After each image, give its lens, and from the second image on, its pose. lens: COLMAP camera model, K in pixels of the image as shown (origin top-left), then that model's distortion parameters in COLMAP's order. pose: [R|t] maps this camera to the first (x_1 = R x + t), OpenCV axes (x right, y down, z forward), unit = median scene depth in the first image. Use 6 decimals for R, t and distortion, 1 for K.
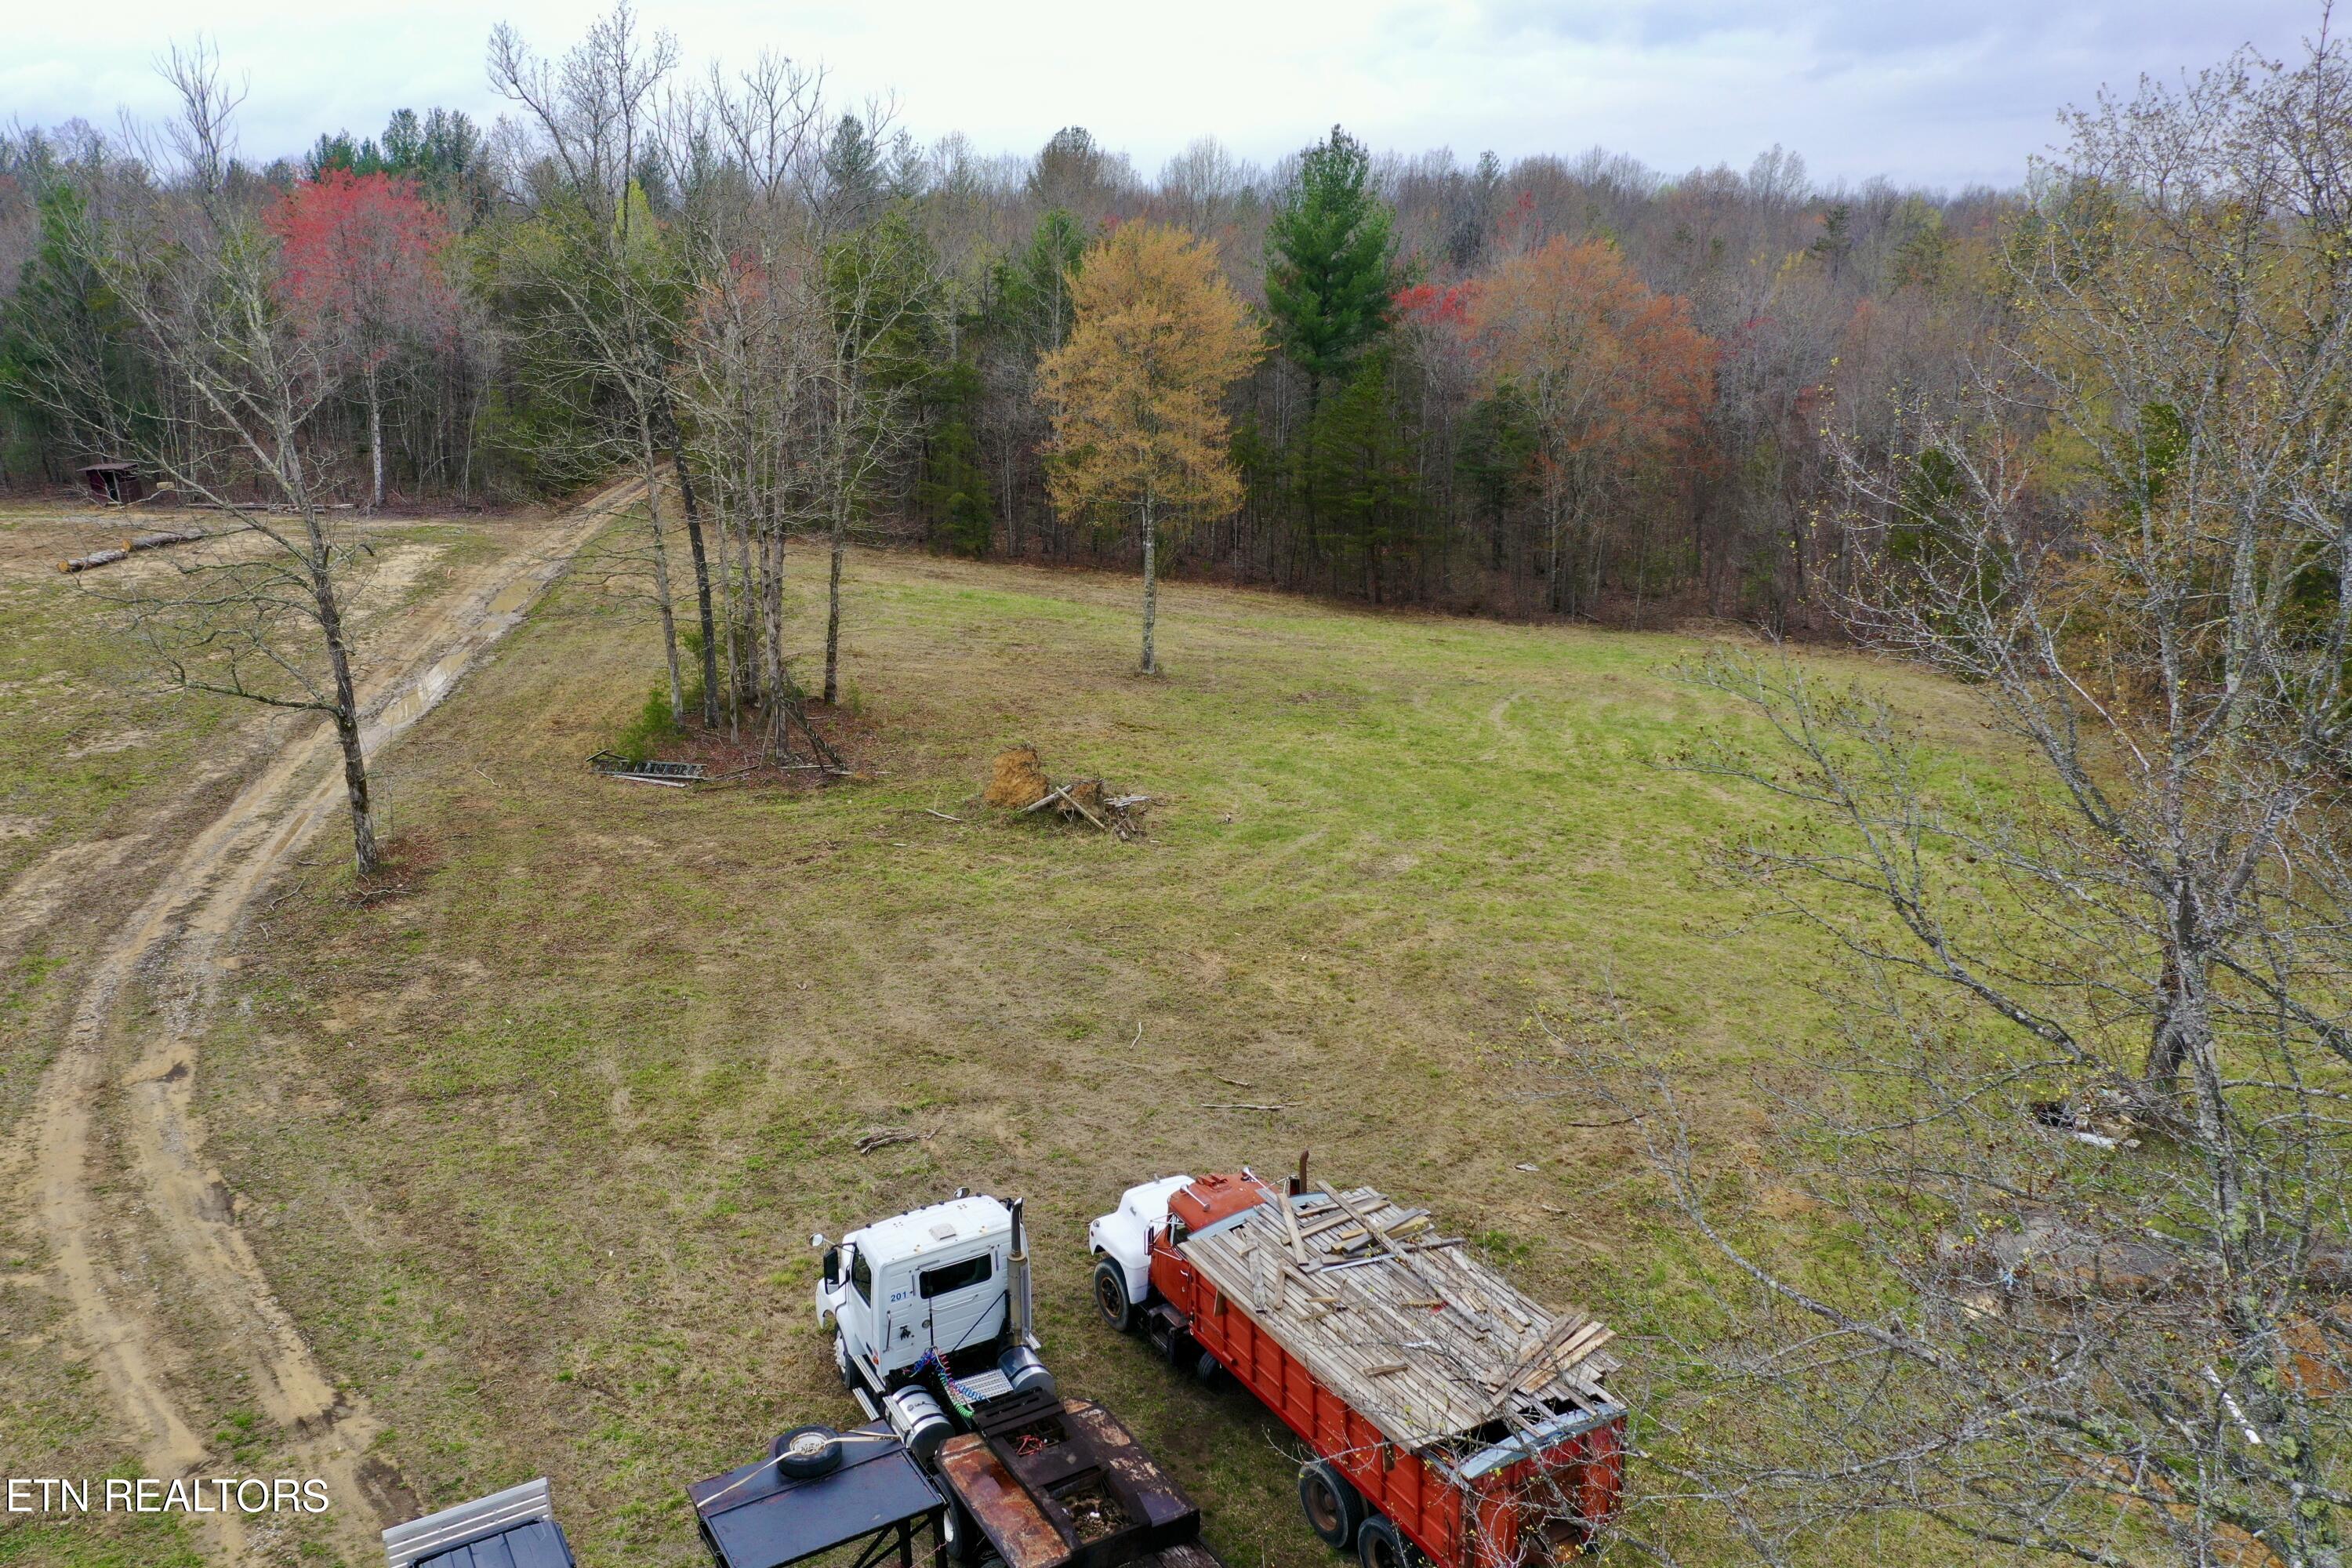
lens RADIAL K [[1852.5, 0, 1167.8], [0, 1852.5, 785.5], [0, 0, 1]] dist [-0.005359, 0.015011]
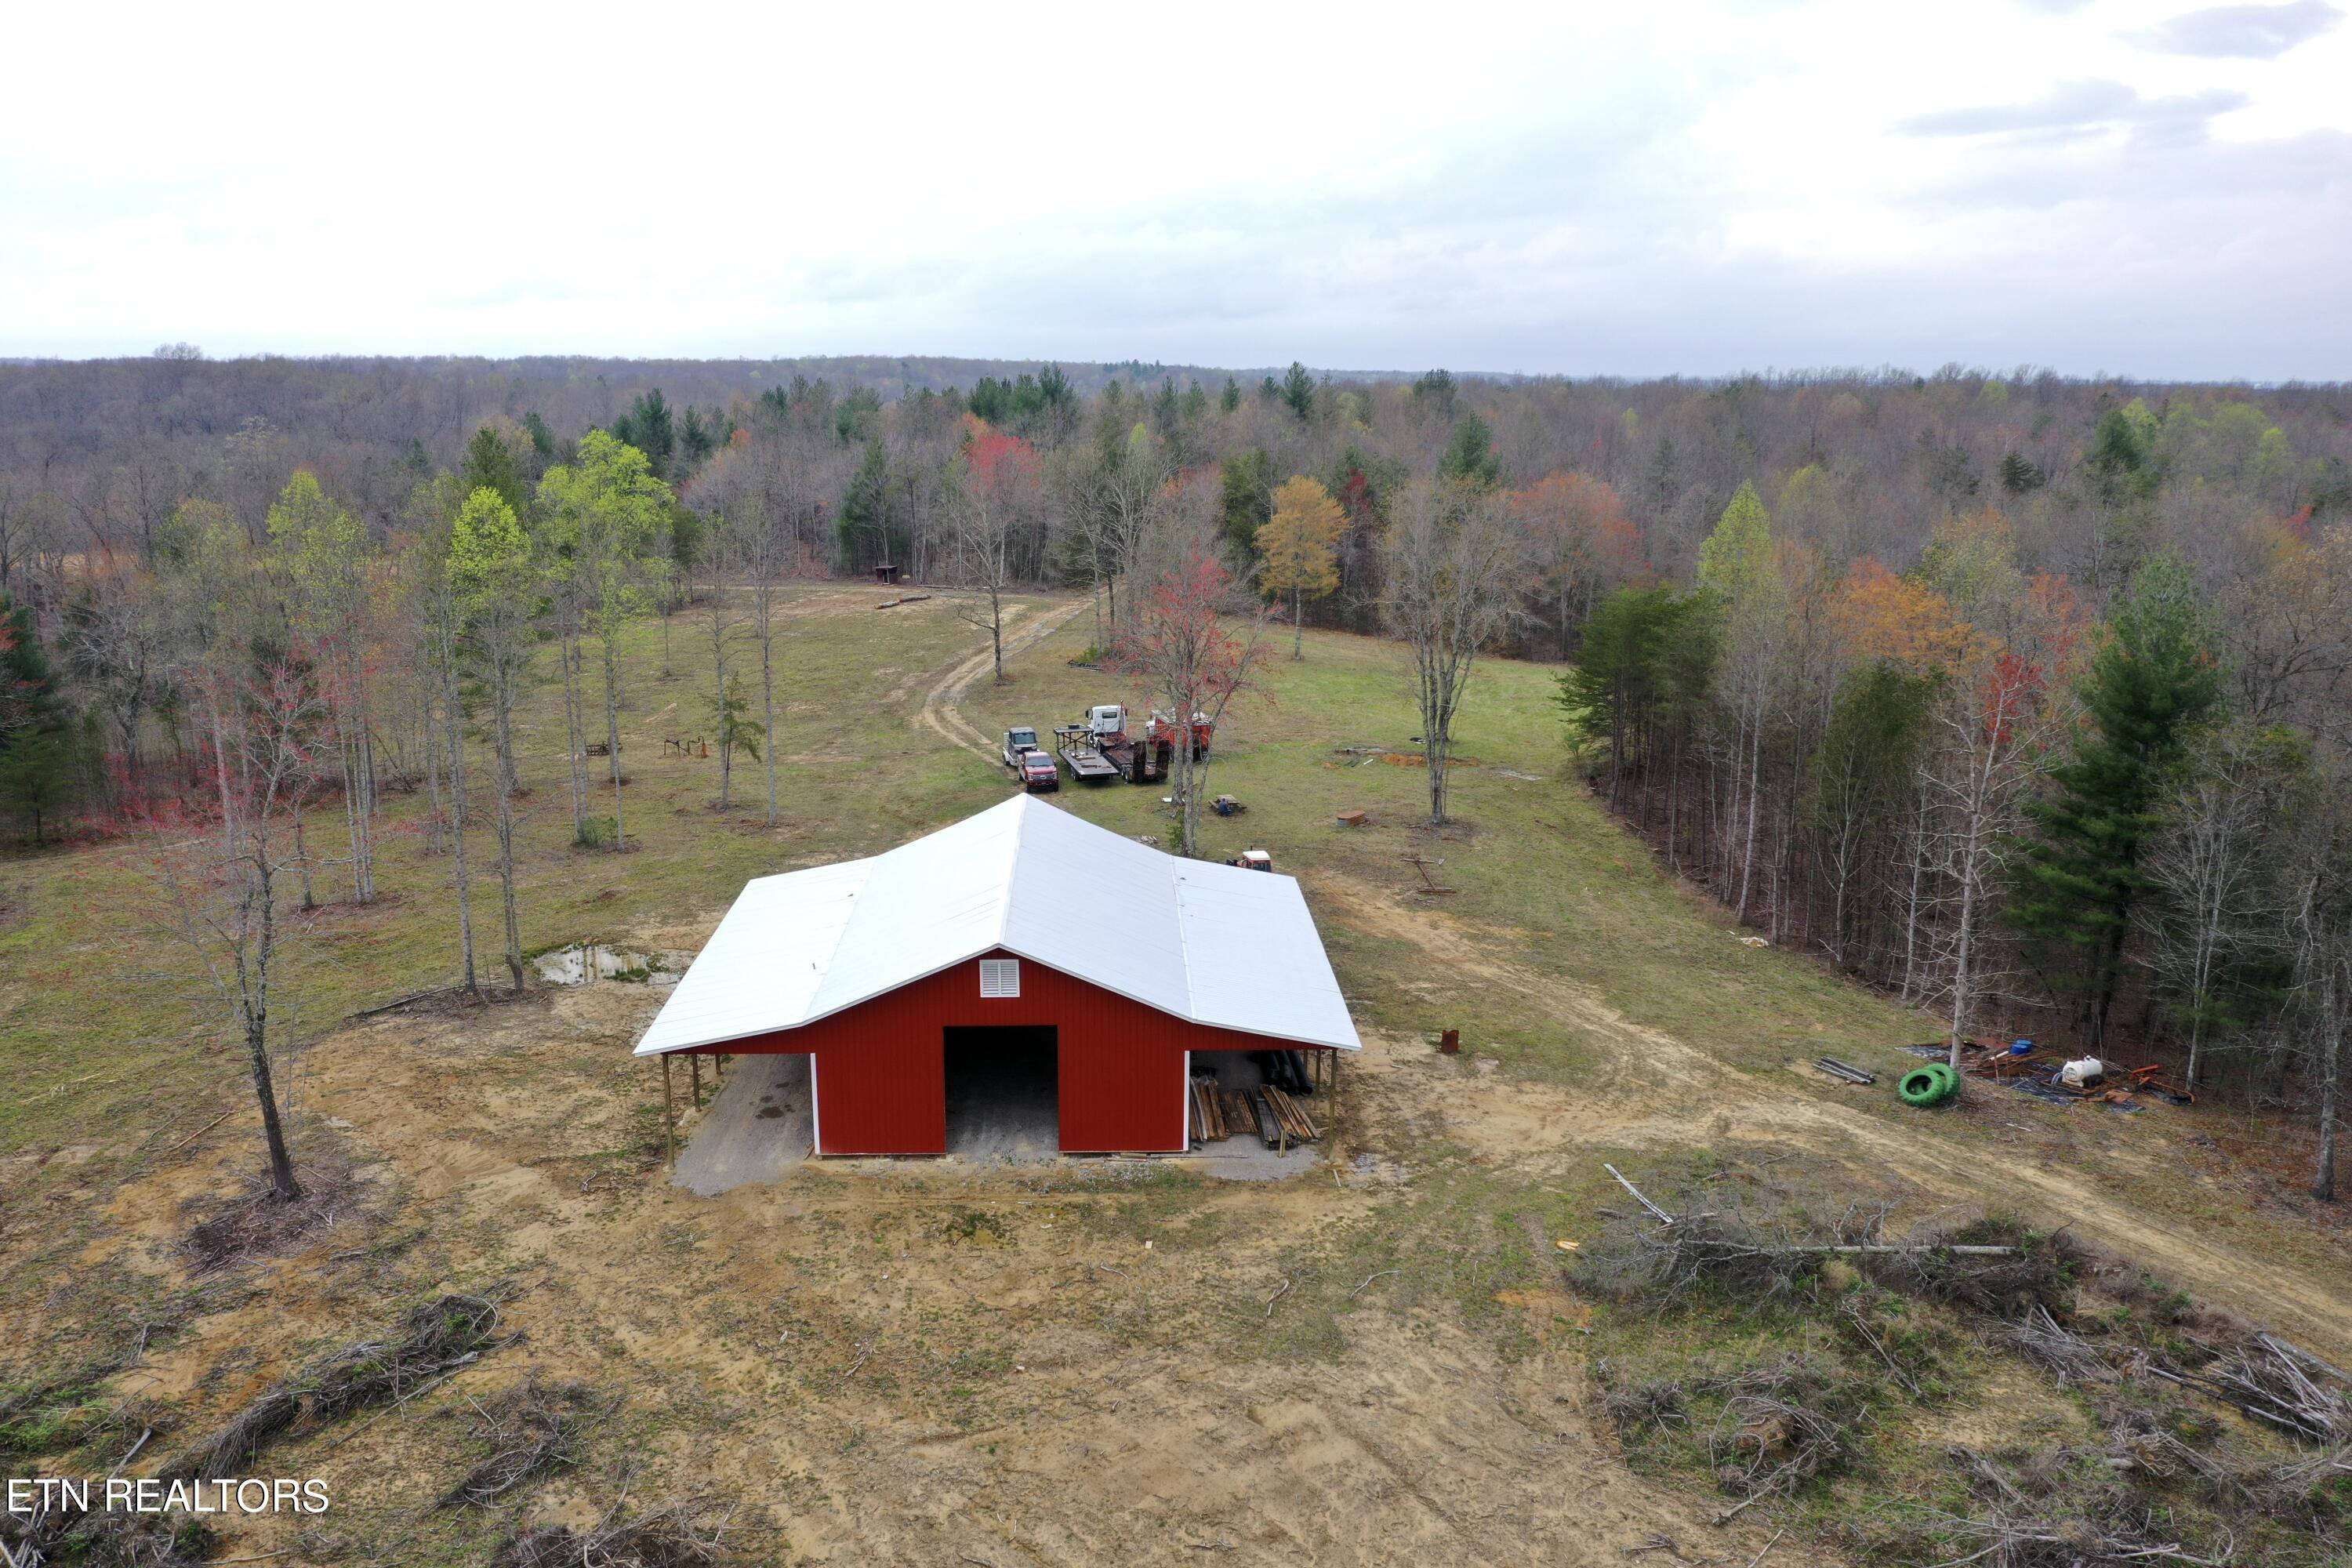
lens RADIAL K [[1852.5, 0, 1167.8], [0, 1852.5, 785.5], [0, 0, 1]] dist [-0.005359, 0.015011]
pose [[0.956172, 0.060731, -0.286438, 0.479032], [-0.082099, 0.994619, -0.063181, 0.242865], [0.281060, 0.083928, 0.956013, -1.208869]]
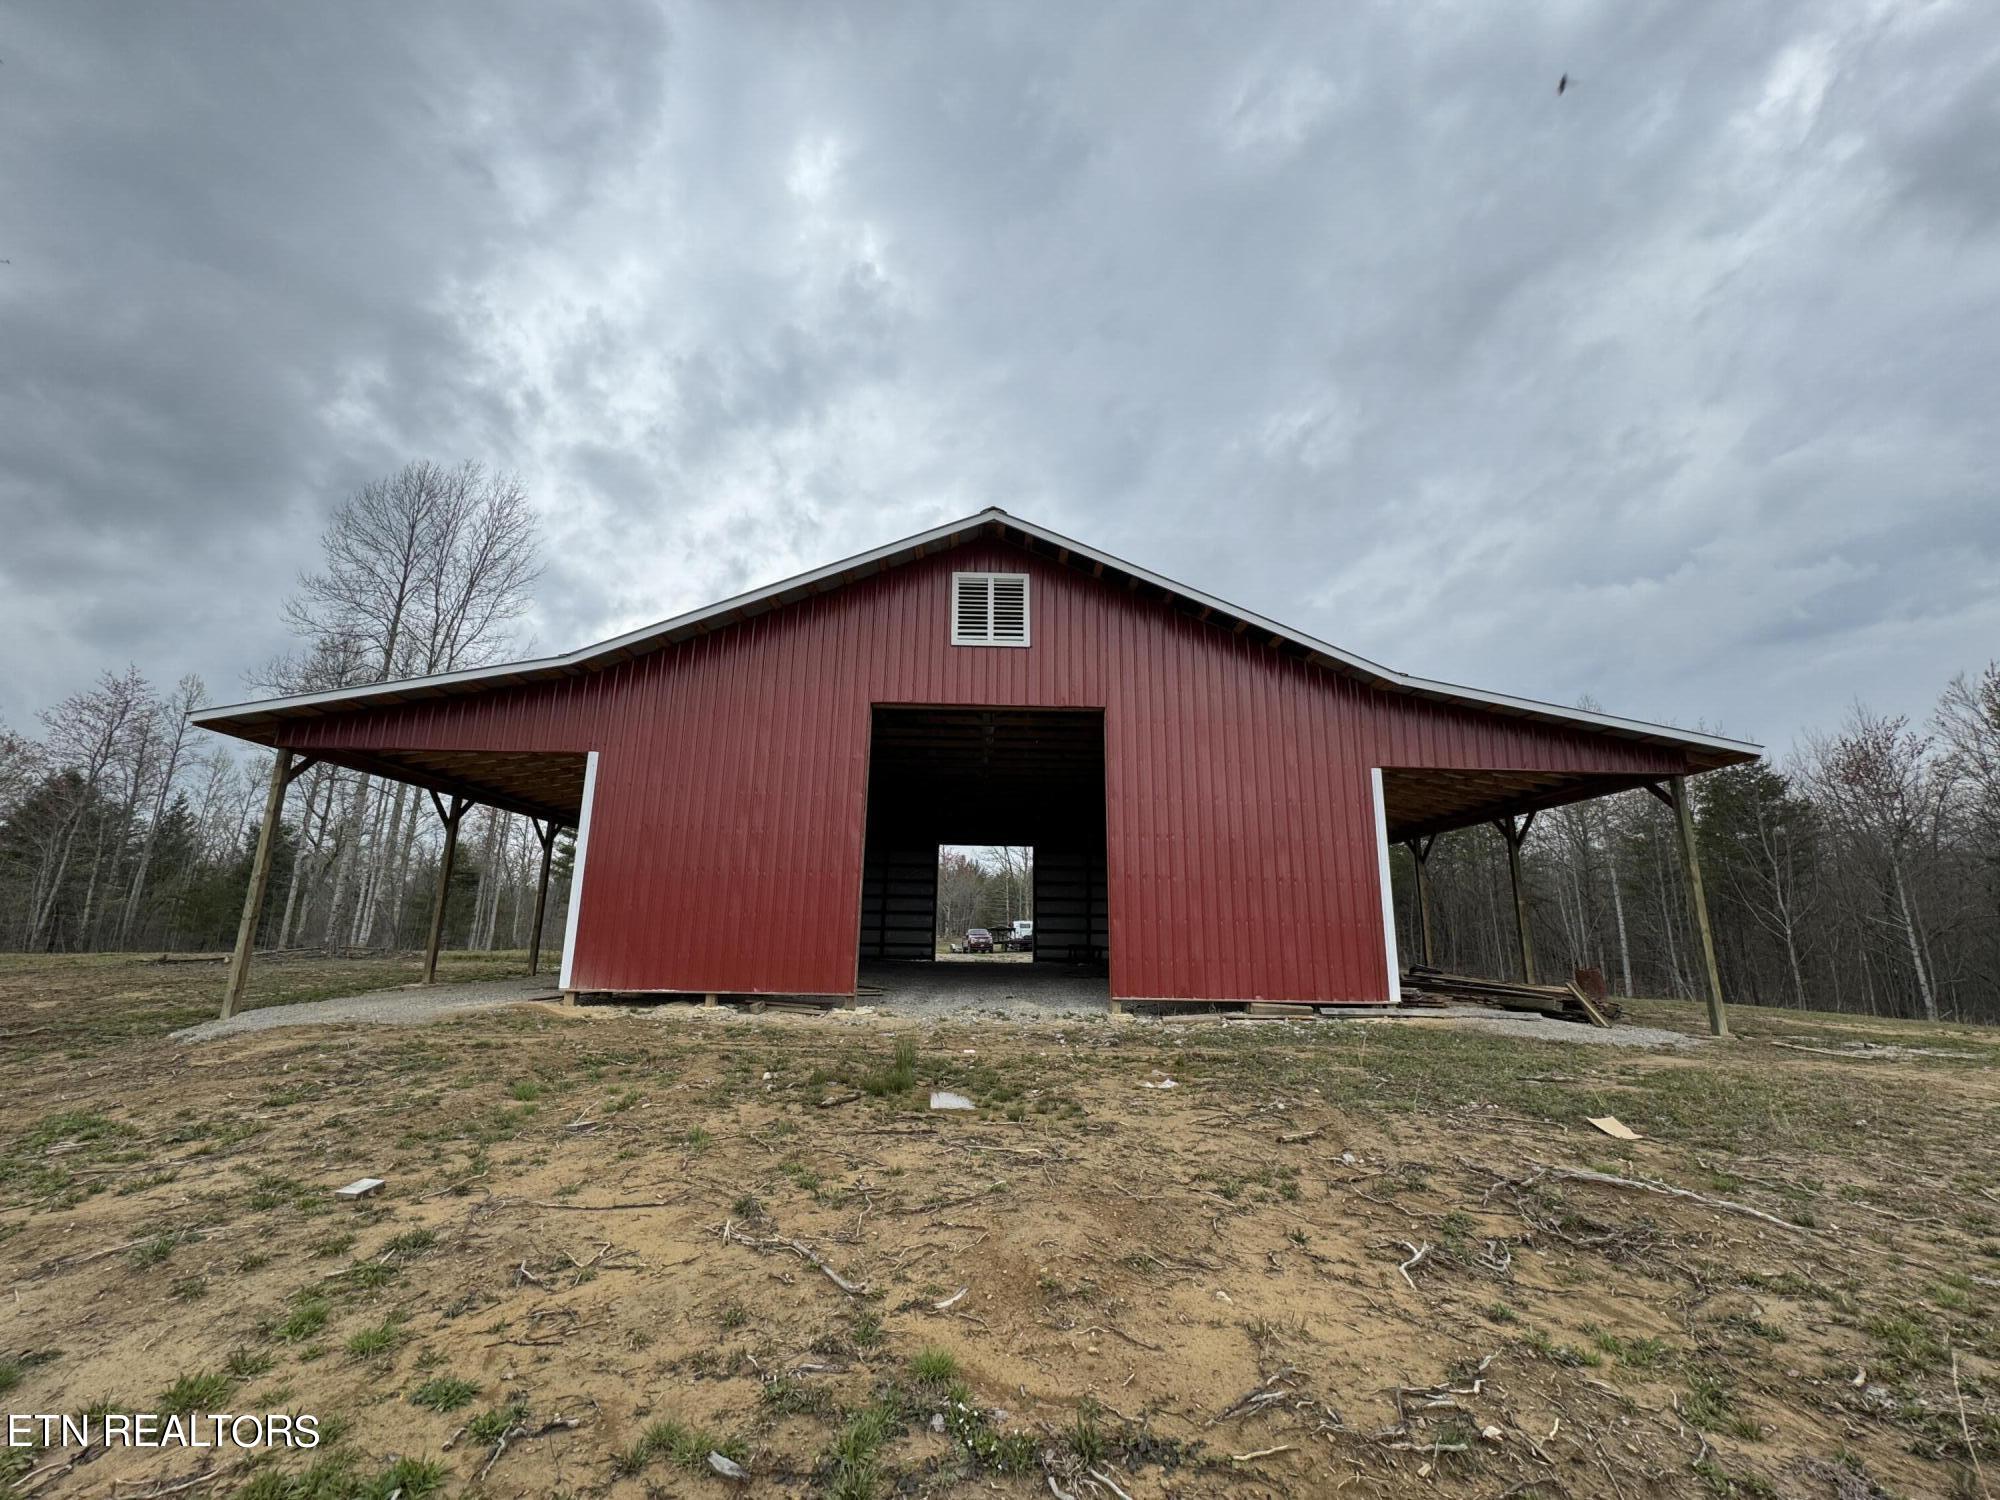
lens RADIAL K [[802.6, 0, 1000.0], [0, 802.6, 750.0], [0, 0, 1]] dist [0.001787, 0.000145]
pose [[0.950426, -0.062848, -0.304534, 0.251720], [-0.097351, 0.869989, -0.483366, 0.383976], [0.295320, 0.489050, 0.820741, -0.619343]]
